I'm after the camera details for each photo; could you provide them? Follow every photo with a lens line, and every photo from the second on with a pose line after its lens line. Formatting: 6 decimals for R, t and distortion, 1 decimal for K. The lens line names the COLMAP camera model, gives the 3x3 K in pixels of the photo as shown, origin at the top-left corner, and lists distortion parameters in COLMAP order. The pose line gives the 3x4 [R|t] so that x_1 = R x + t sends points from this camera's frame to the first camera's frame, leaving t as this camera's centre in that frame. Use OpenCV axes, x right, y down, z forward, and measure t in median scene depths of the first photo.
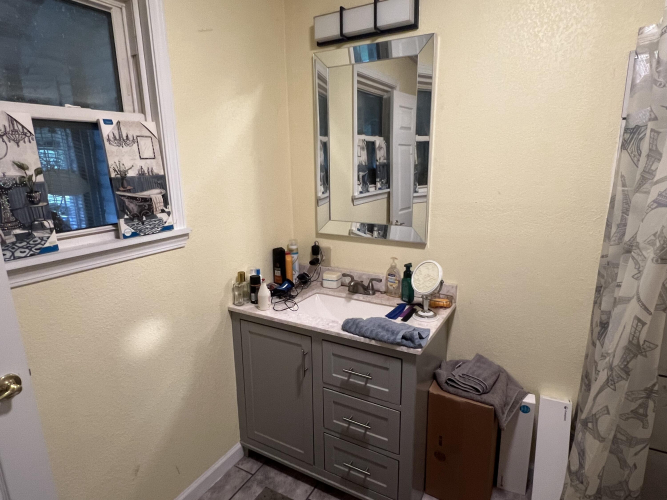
lens RADIAL K [[391.9, 0, 334.6], [0, 391.9, 253.2], [0, 0, 1]] dist [0.001014, -0.000205]
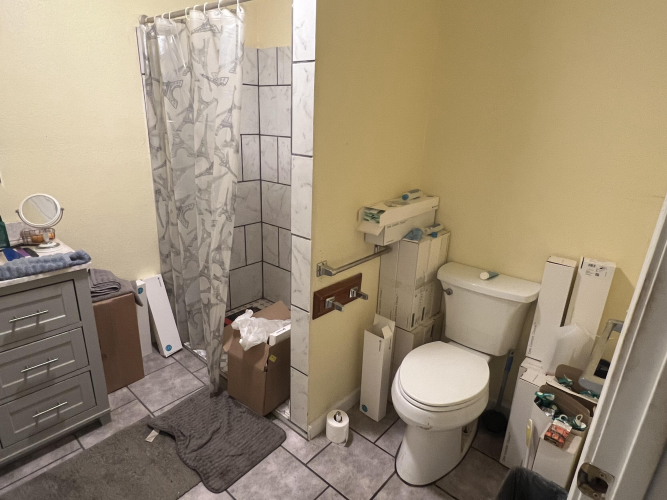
lens RADIAL K [[391.9, 0, 335.0], [0, 391.9, 249.4], [0, 0, 1]] dist [0.001014, -0.000205]
pose [[0.191708, -0.296312, 0.935653, -0.675137], [0.176678, 0.948181, 0.264079, 0.027932], [-0.965419, 0.114683, 0.234126, 0.018377]]
